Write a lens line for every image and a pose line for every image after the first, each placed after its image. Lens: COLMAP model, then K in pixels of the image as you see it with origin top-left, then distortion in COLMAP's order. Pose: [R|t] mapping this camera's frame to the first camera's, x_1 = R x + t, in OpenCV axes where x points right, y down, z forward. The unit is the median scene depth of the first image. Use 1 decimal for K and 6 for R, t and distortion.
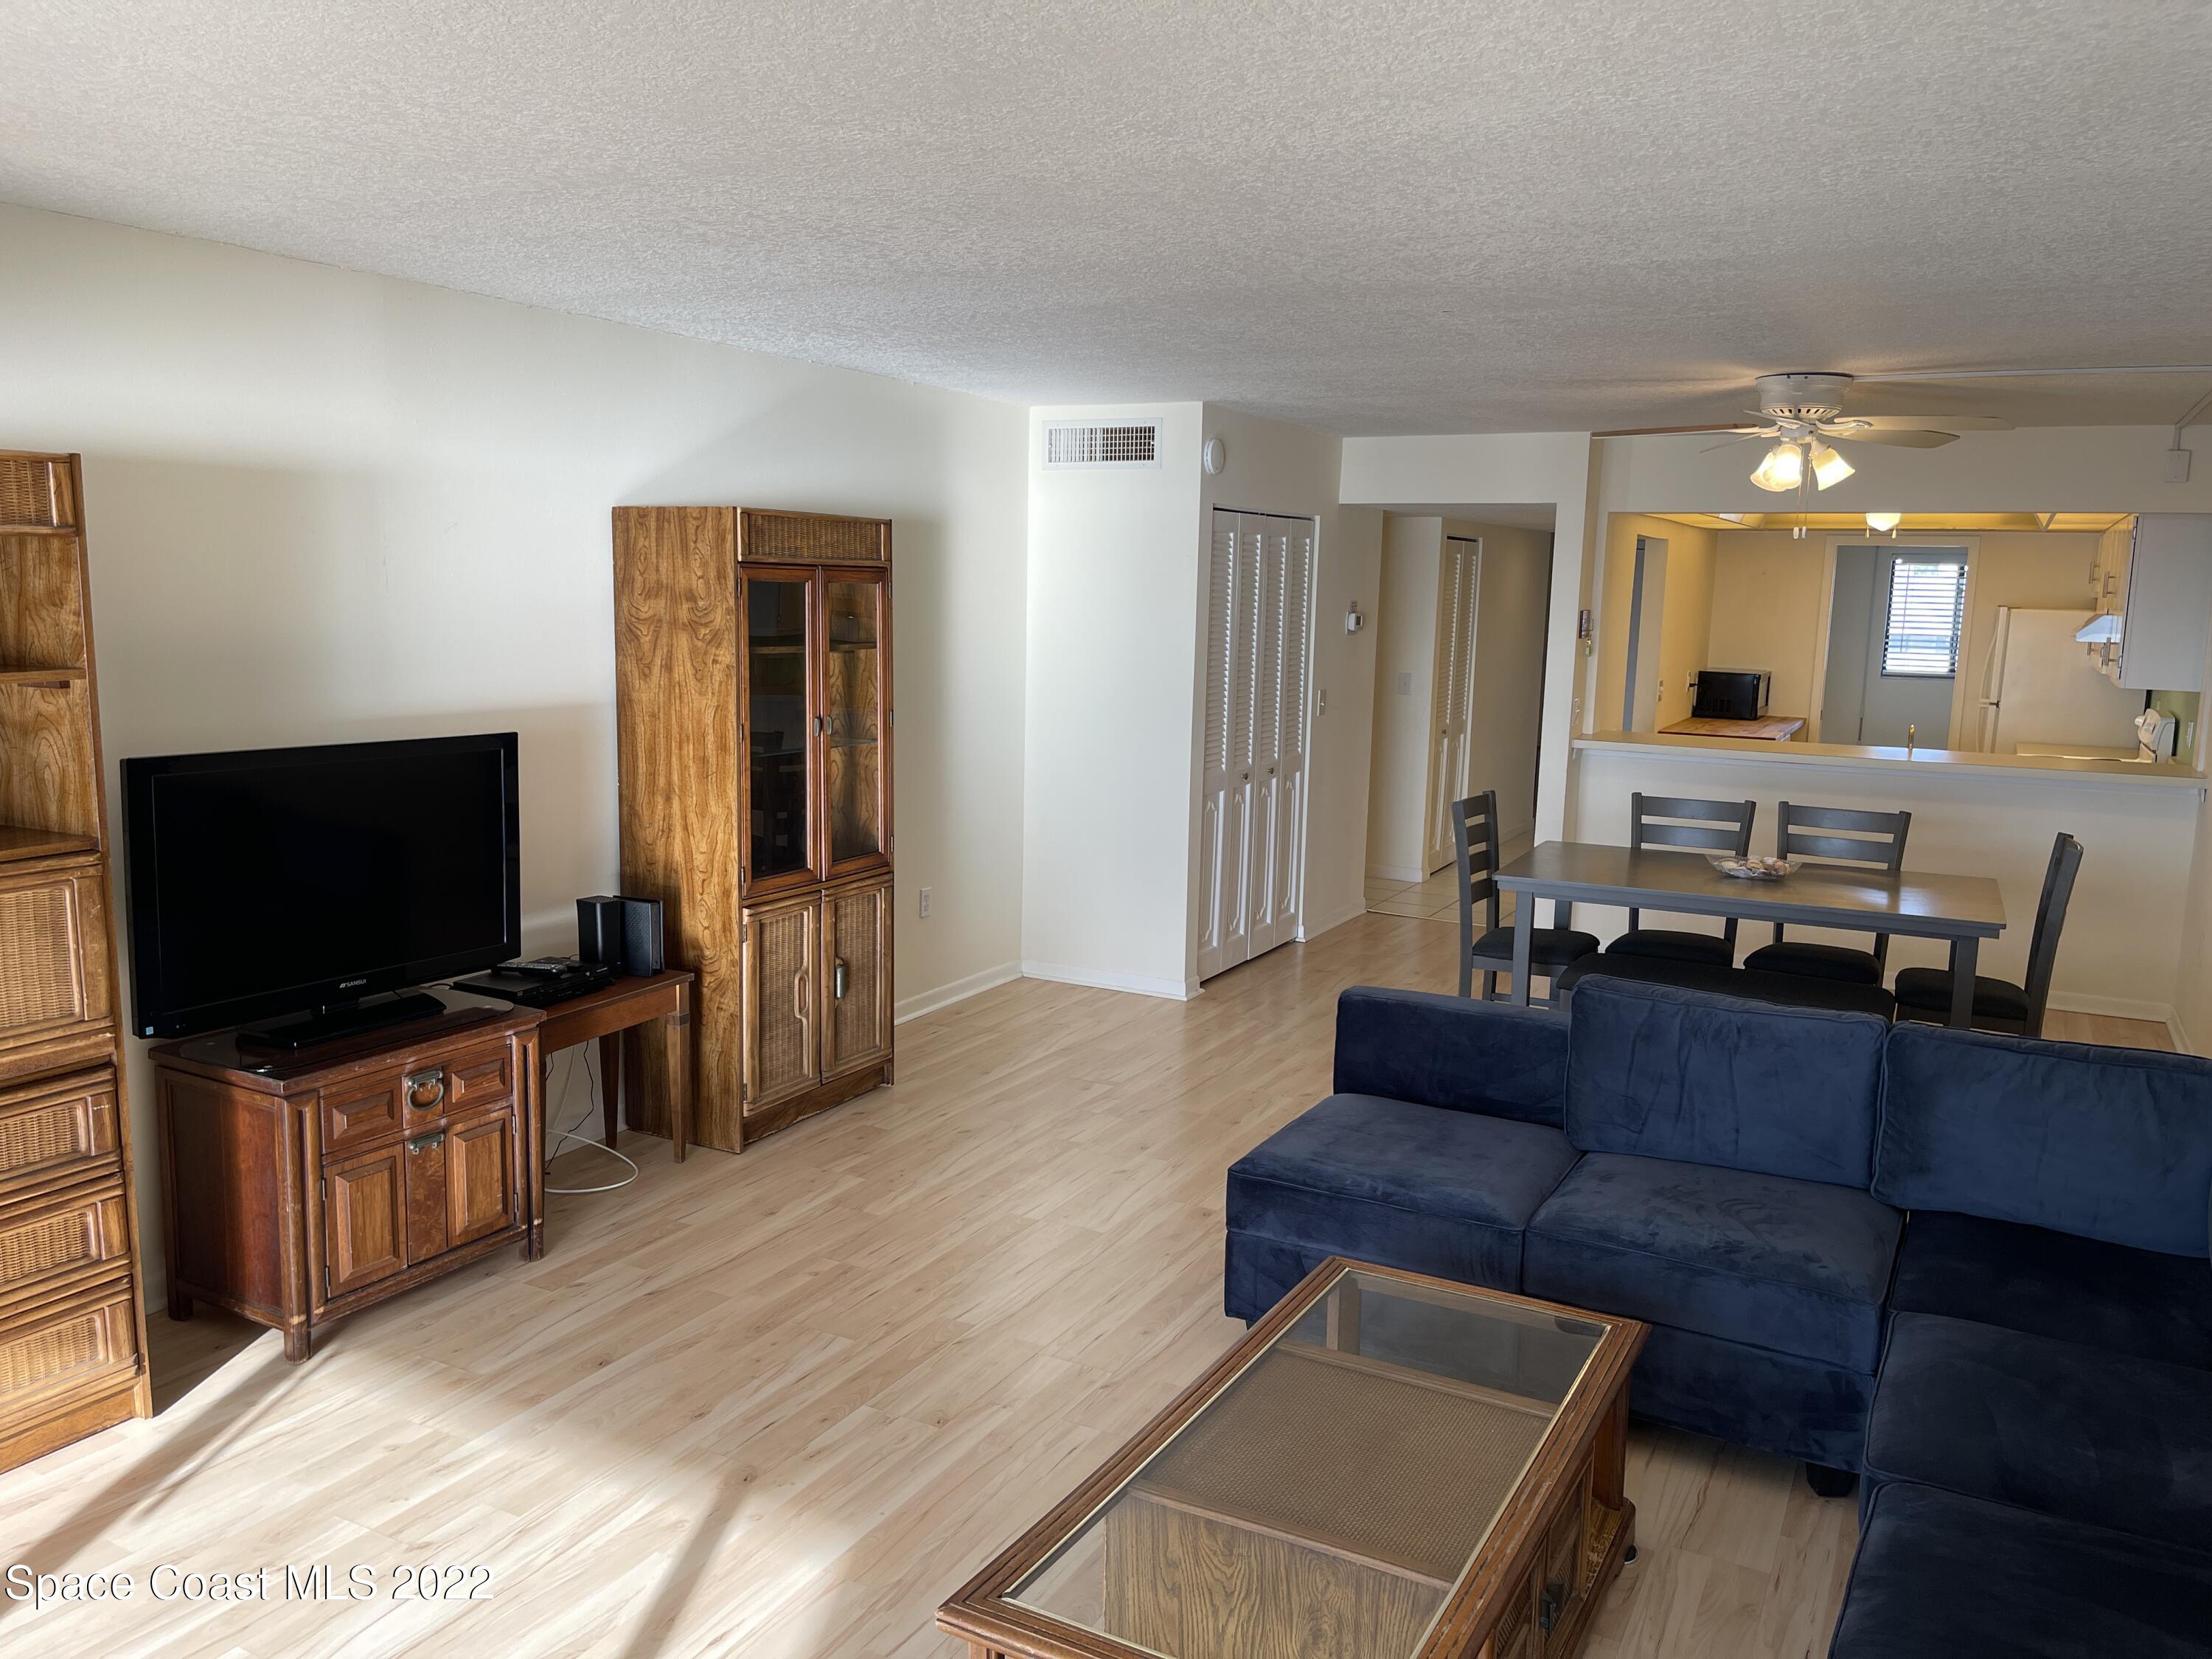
lens RADIAL K [[1664.9, 0, 1103.5], [0, 1664.9, 837.2], [0, 0, 1]] dist [0.077470, -0.095459]
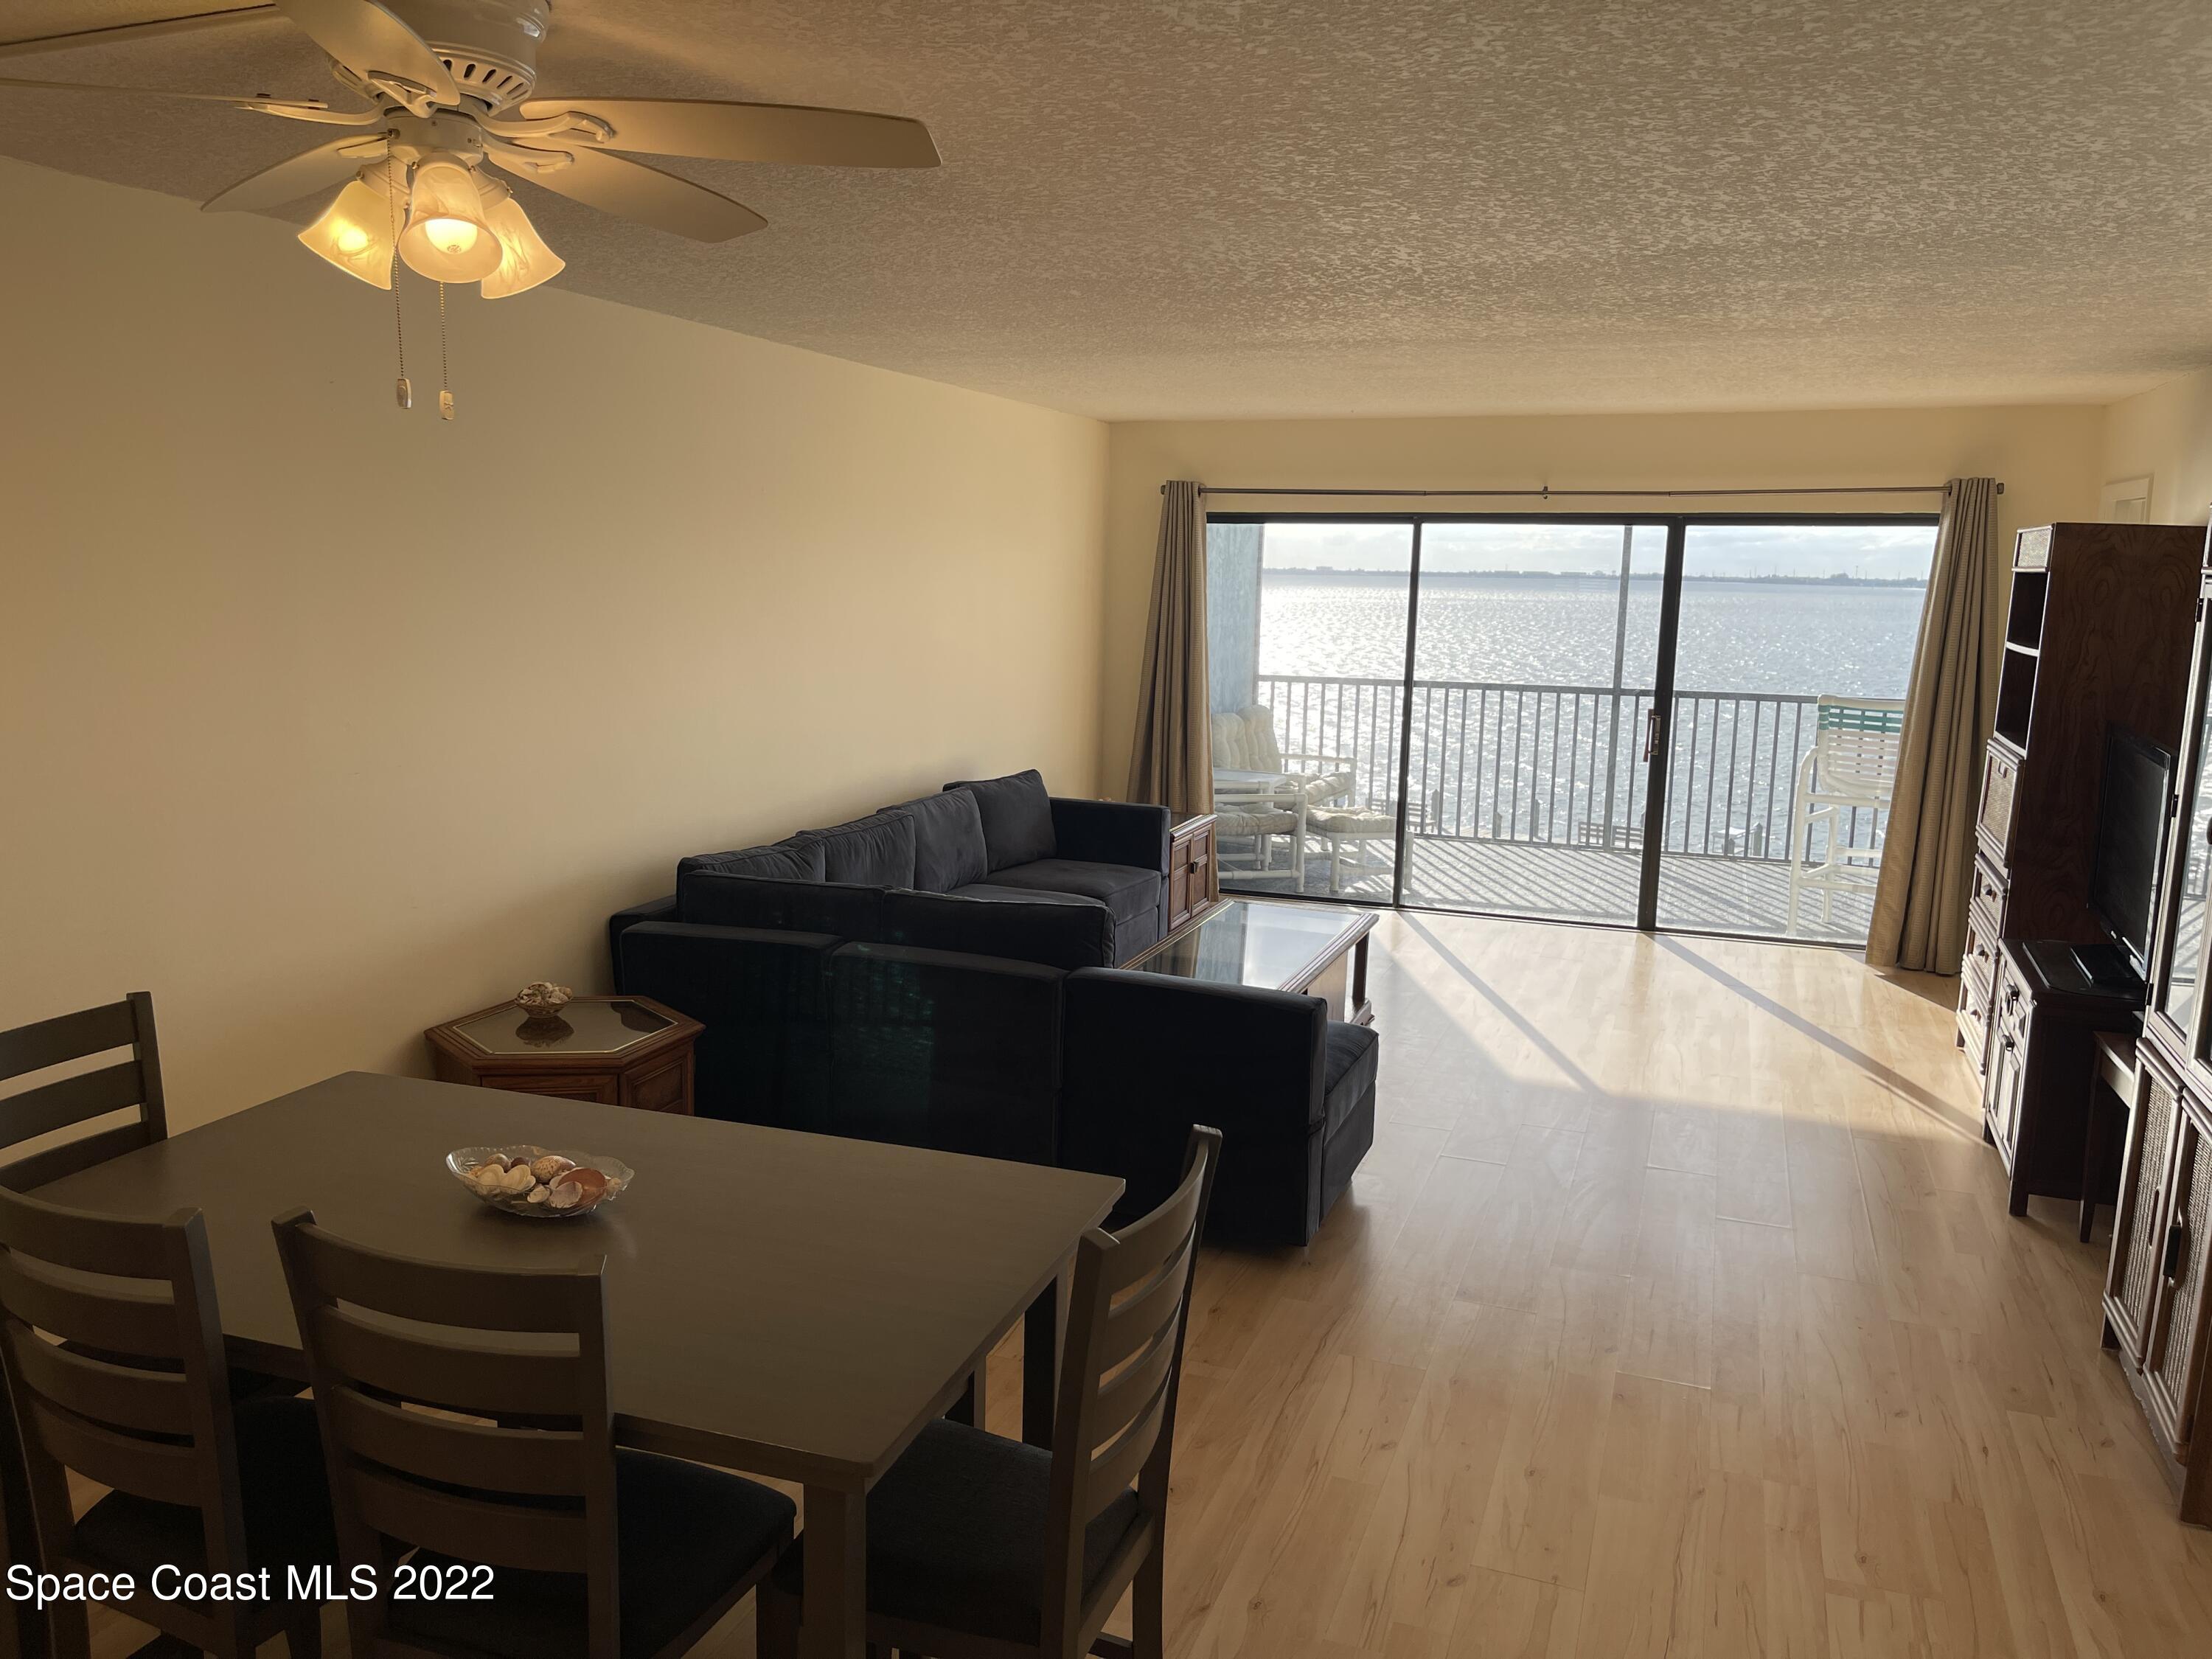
lens RADIAL K [[1664.9, 0, 1103.5], [0, 1664.9, 837.2], [0, 0, 1]] dist [0.077470, -0.095459]
pose [[-0.990188, -0.021802, -0.138027, 0.343001], [-0.064204, 0.948305, 0.310799, -0.240567], [0.124116, 0.316612, -0.940400, 1.589103]]
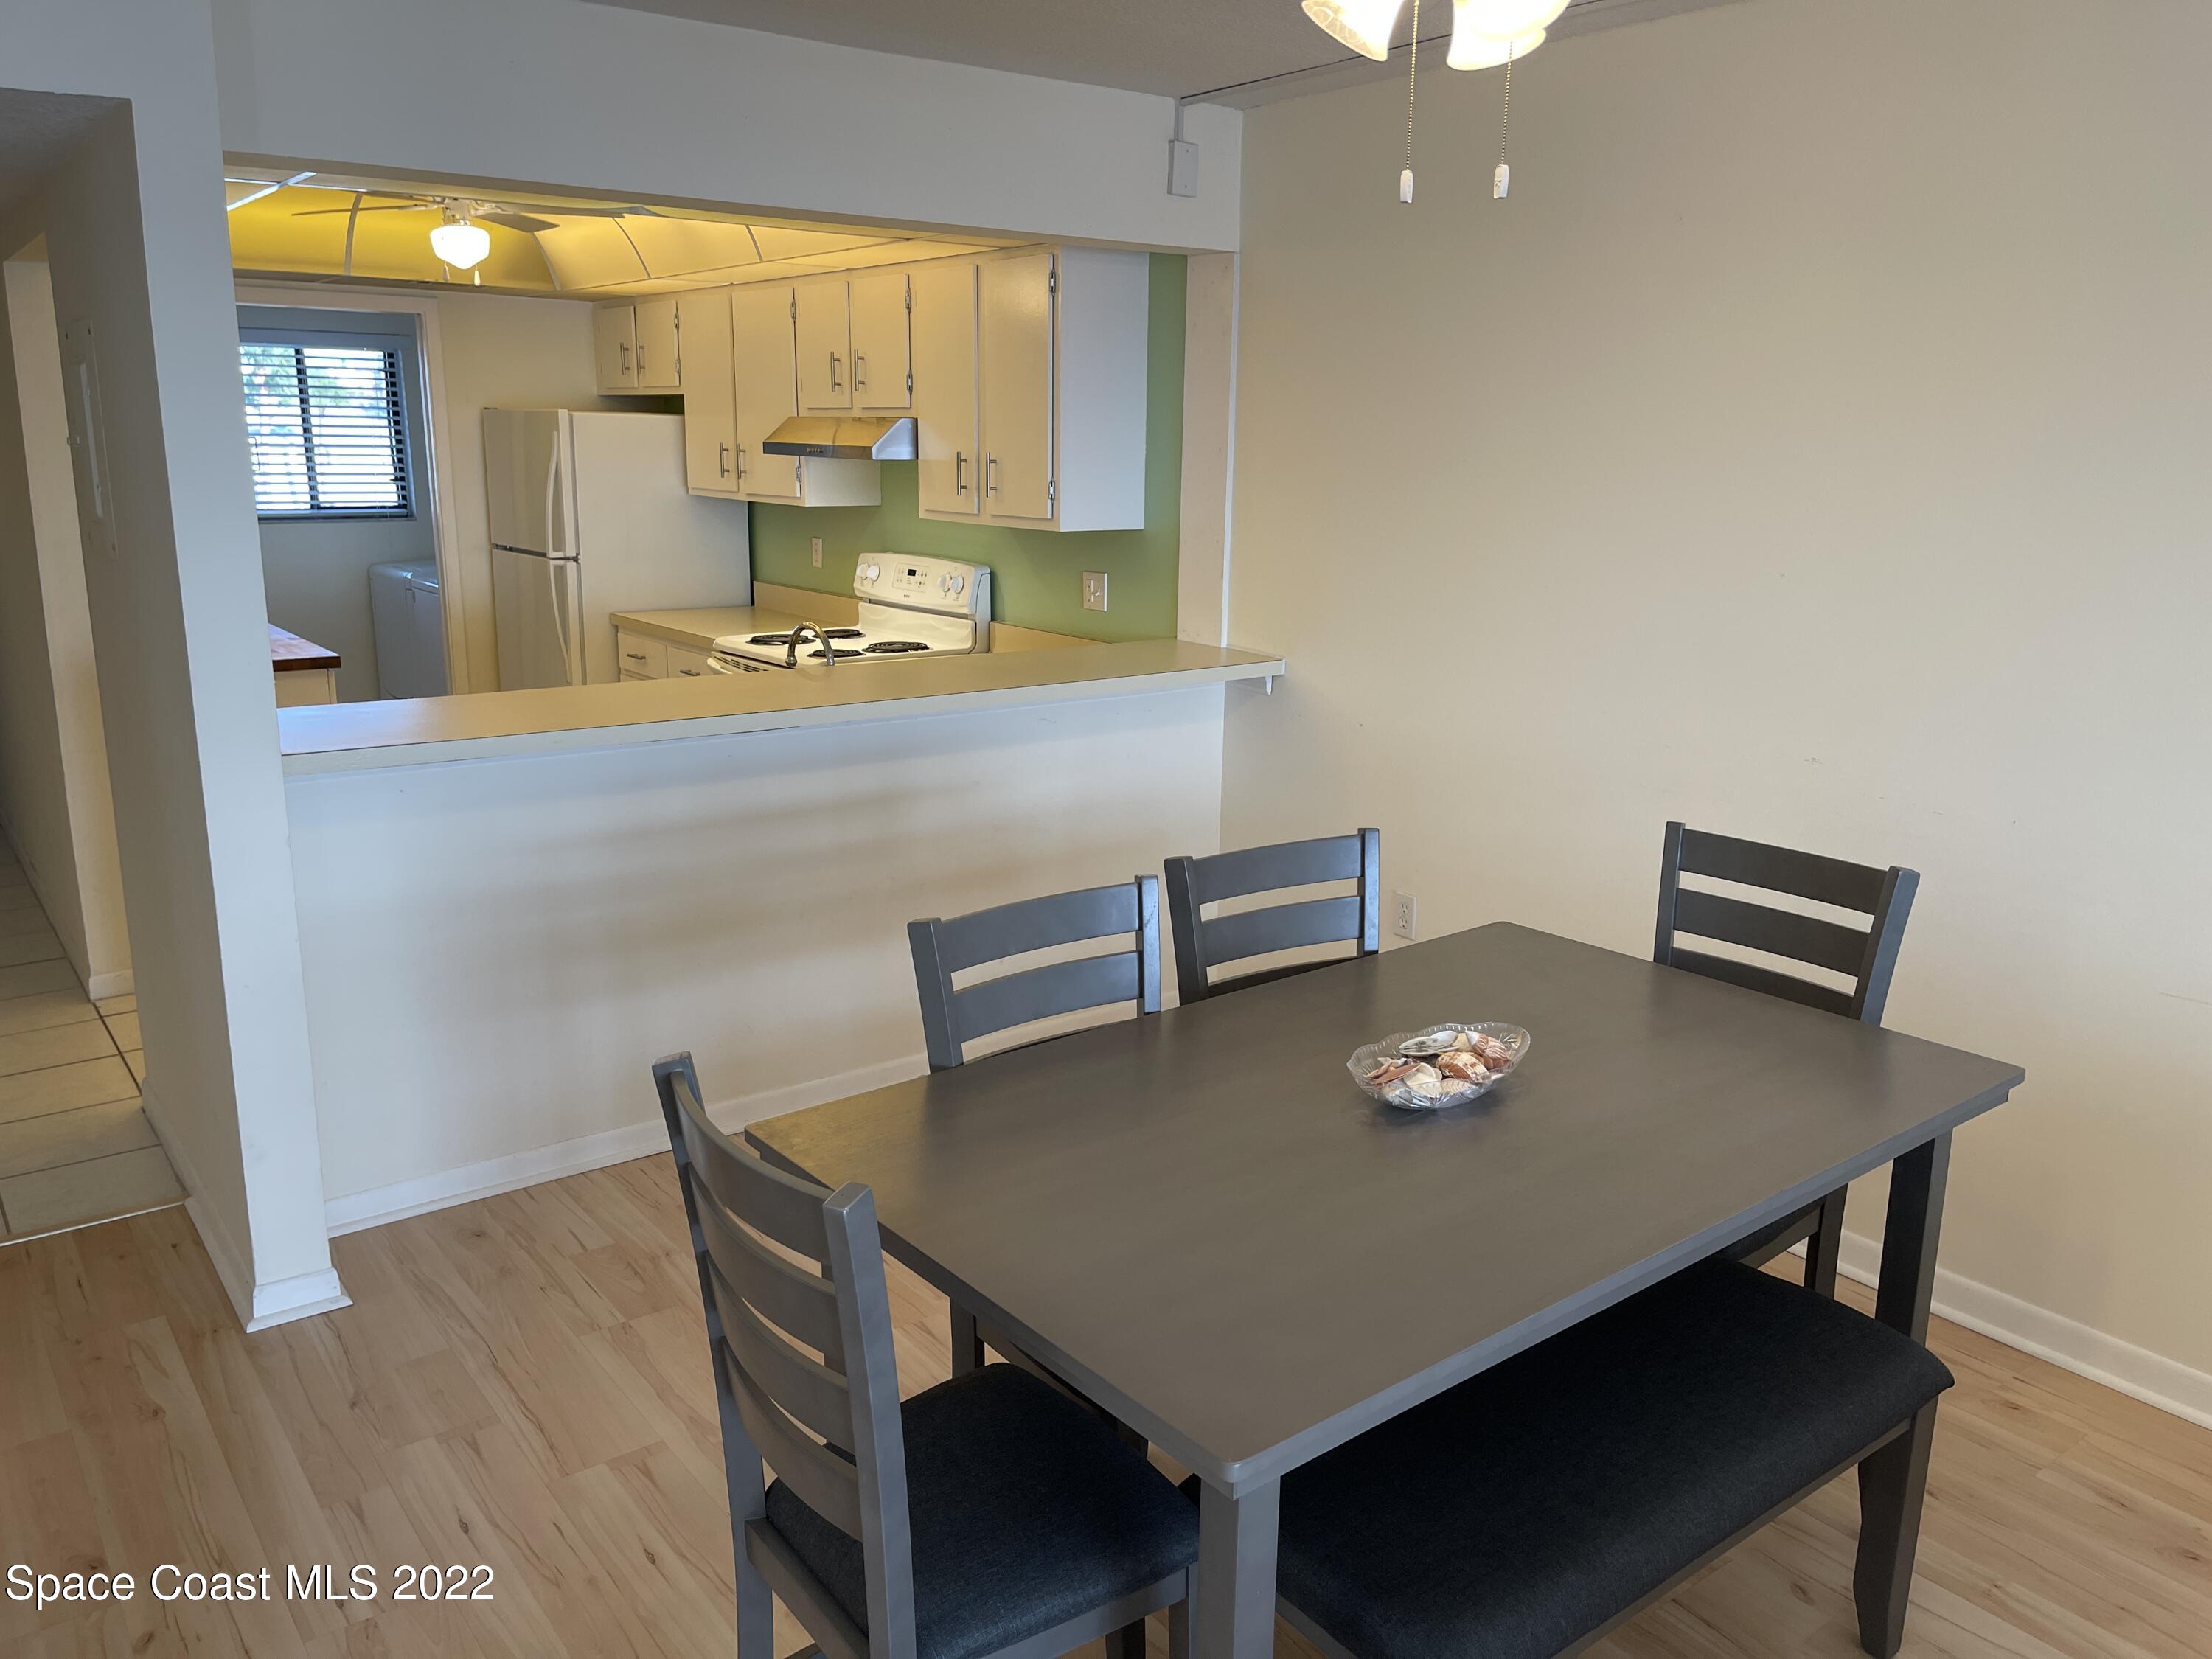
lens RADIAL K [[1664.9, 0, 1103.5], [0, 1664.9, 837.2], [0, 0, 1]] dist [0.077470, -0.095459]
pose [[0.413580, -0.229377, 0.881100, 0.025636], [0.131139, 0.972661, 0.191658, -0.137685], [-0.900974, 0.036280, 0.432354, 1.033977]]
